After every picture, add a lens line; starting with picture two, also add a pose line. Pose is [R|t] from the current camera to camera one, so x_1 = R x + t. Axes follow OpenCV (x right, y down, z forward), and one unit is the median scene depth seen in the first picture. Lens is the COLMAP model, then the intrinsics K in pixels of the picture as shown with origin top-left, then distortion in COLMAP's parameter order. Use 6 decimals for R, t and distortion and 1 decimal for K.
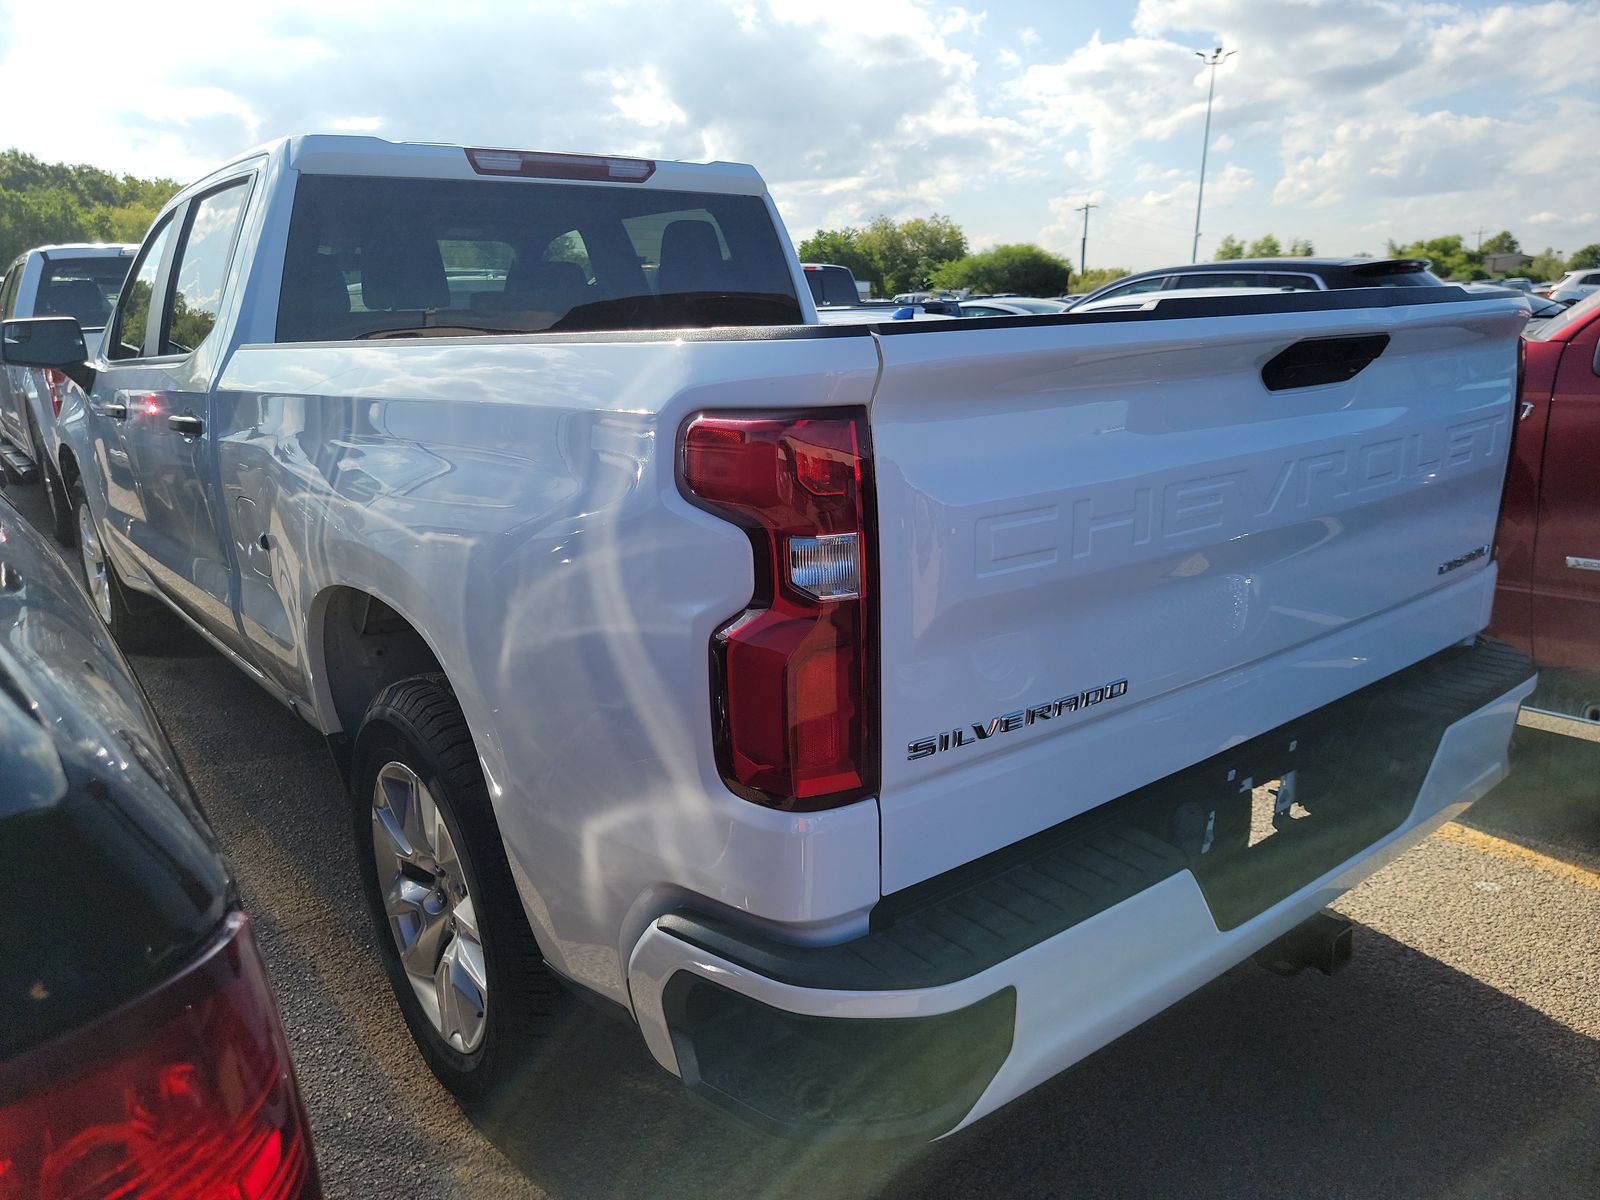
lens RADIAL K [[1132.7, 0, 806.2], [0, 1132.7, 611.6], [0, 0, 1]] dist [0.047325, -0.030422]
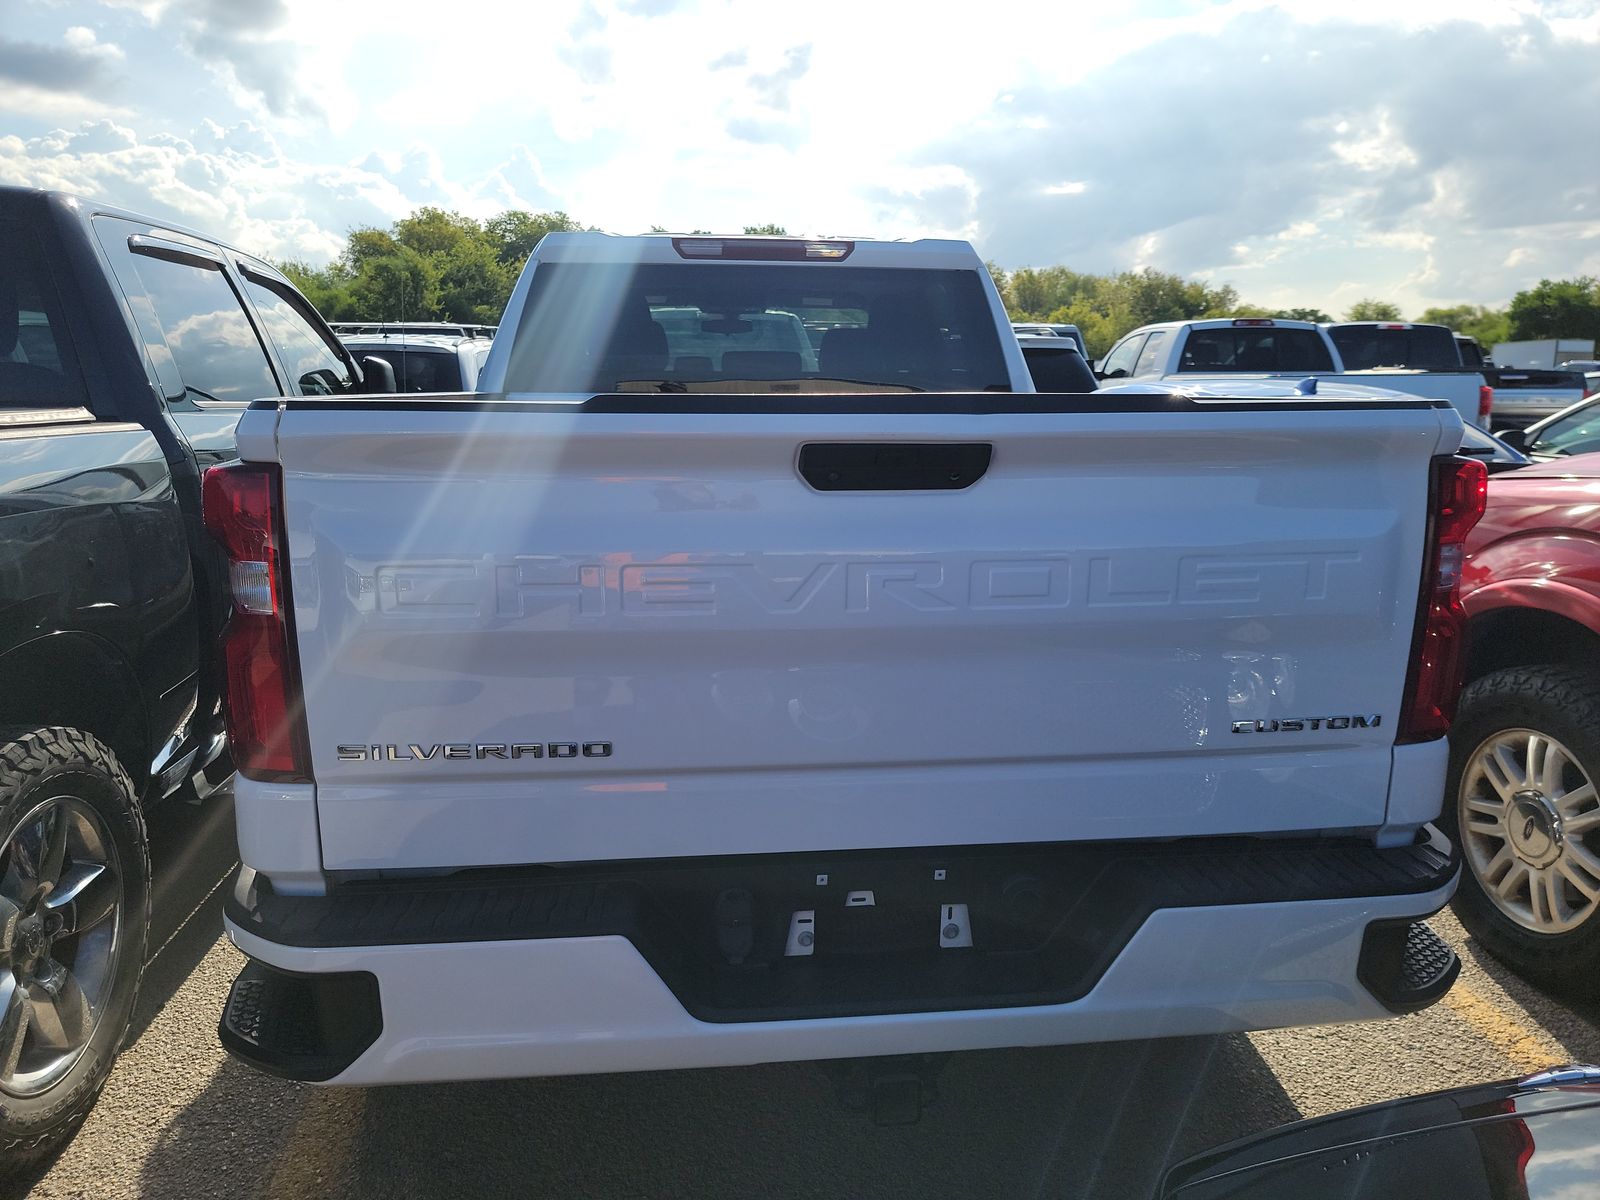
lens RADIAL K [[1132.7, 0, 800.6], [0, 1132.7, 592.2], [0, 0, 1]] dist [0.047325, -0.030422]
pose [[0.845170, 0.137249, -0.516575, 0.444758], [-0.167213, 0.985852, -0.011646, -0.044853], [0.507668, 0.096221, 0.856163, 0.077869]]
